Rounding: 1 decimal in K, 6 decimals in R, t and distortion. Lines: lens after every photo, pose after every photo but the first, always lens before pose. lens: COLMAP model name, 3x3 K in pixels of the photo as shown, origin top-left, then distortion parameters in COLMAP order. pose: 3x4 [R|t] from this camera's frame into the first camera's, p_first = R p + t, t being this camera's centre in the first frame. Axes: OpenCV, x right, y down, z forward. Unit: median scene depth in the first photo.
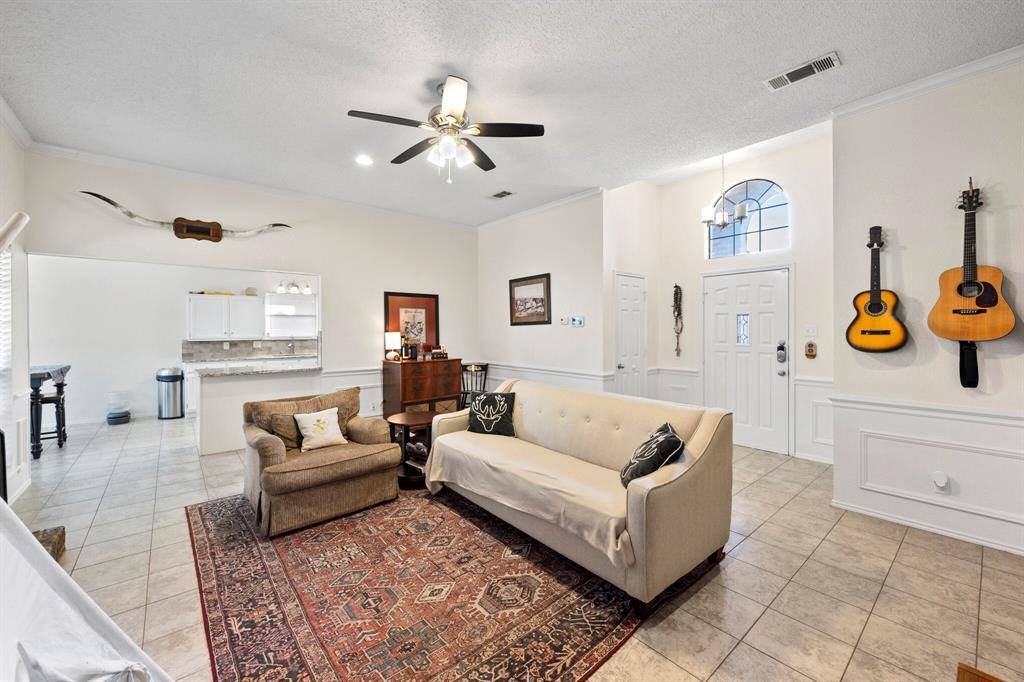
lens RADIAL K [[406.2, 0, 506.4], [0, 406.2, 333.3], [0, 0, 1]] dist [0.001180, 0.000251]
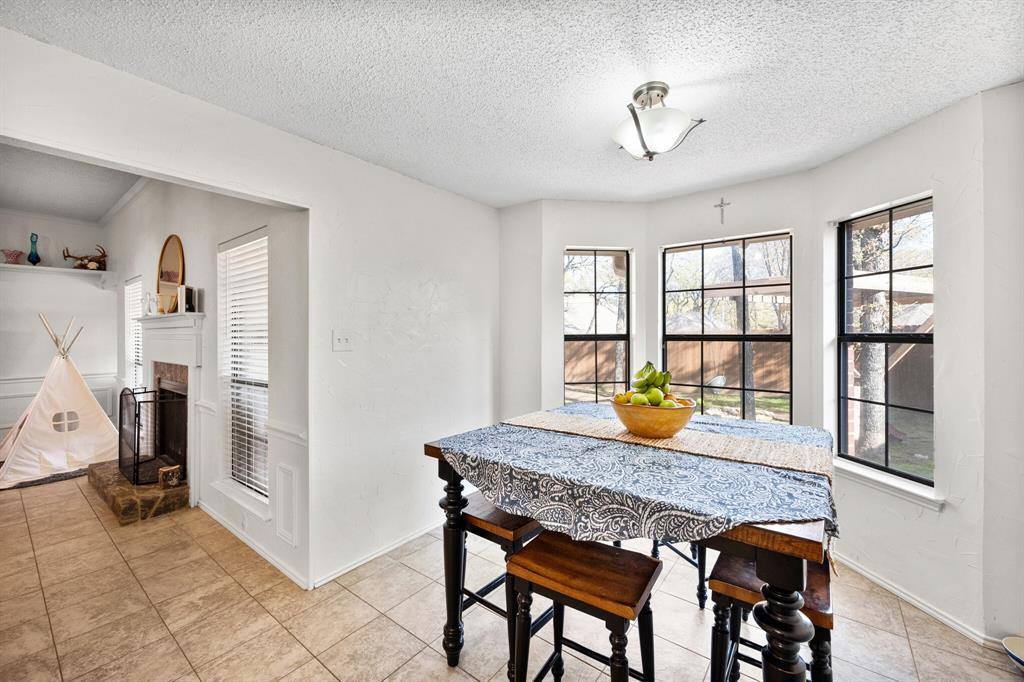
lens RADIAL K [[403.0, 0, 514.2], [0, 403.0, 334.6], [0, 0, 1]] dist [-0.000239, -0.000084]
pose [[-0.974216, 0.005189, -0.225559, -0.920009], [0.003905, 0.999974, 0.006140, -0.009087], [0.225585, 0.005101, -0.974210, 1.136367]]
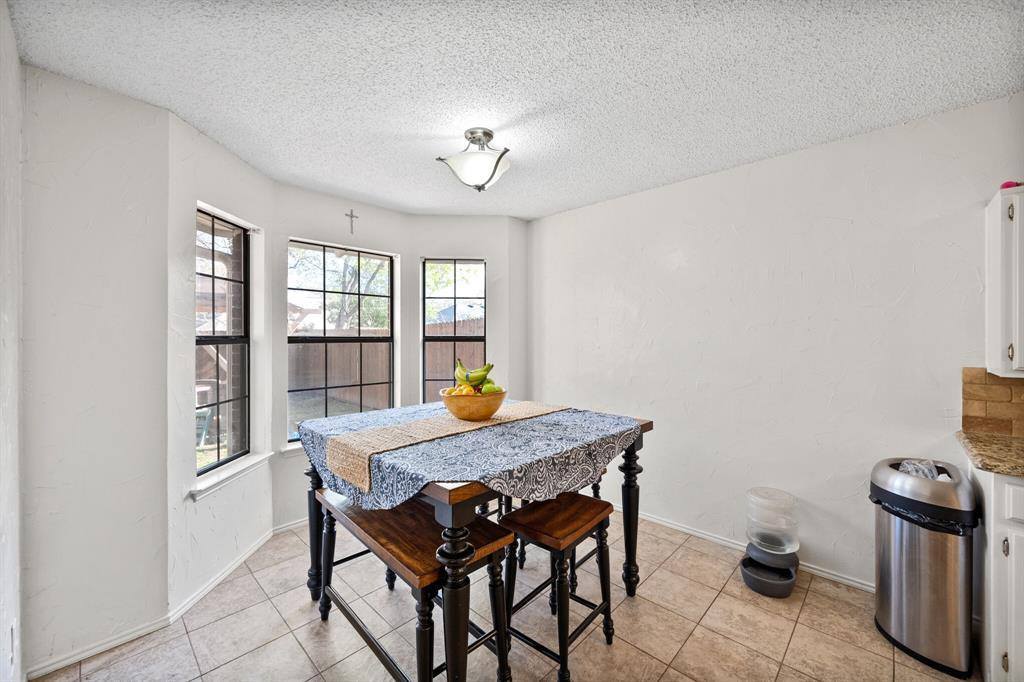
lens RADIAL K [[401.7, 0, 511.5], [0, 401.7, 343.1], [0, 0, 1]] dist [-0.000382, 0.000116]
pose [[0.112311, 0.017214, -0.993524, -0.703289], [-0.005019, 0.999847, 0.016756, -0.006174], [0.993660, 0.003104, 0.112380, 0.825568]]
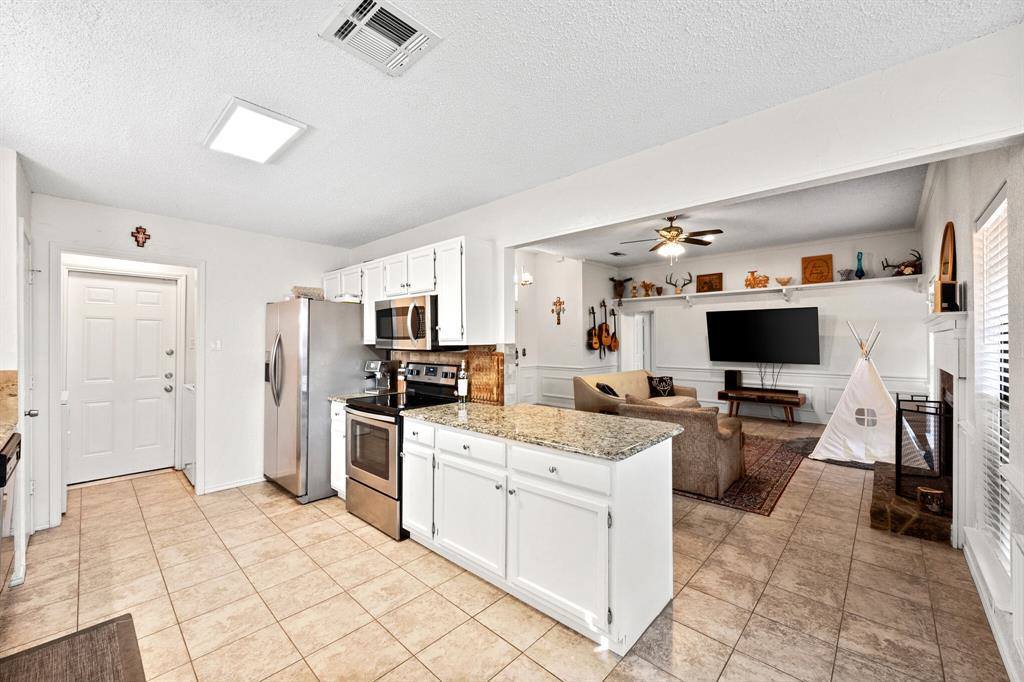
lens RADIAL K [[402.0, 0, 512.7], [0, 402.0, 340.1], [0, 0, 1]] dist [0.000613, 0.000039]
pose [[-0.126079, 0.005653, 0.992004, -1.013278], [0.010087, 0.999939, -0.004416, -0.008847], [-0.991969, 0.009449, -0.126129, 1.042055]]
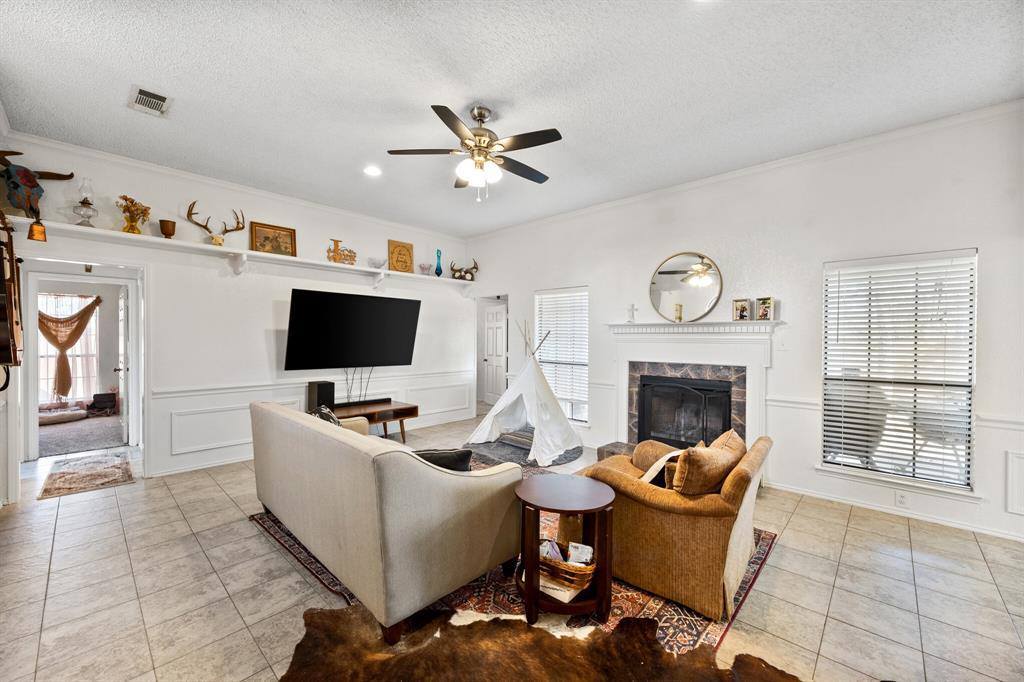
lens RADIAL K [[402.0, 0, 512.7], [0, 402.0, 340.1], [0, 0, 1]] dist [0.000613, 0.000039]
pose [[-0.991994, -0.003822, -0.126225, -0.064475], [-0.005351, 0.999916, 0.011777, -0.011685], [0.126170, 0.012359, -0.991932, 1.079476]]
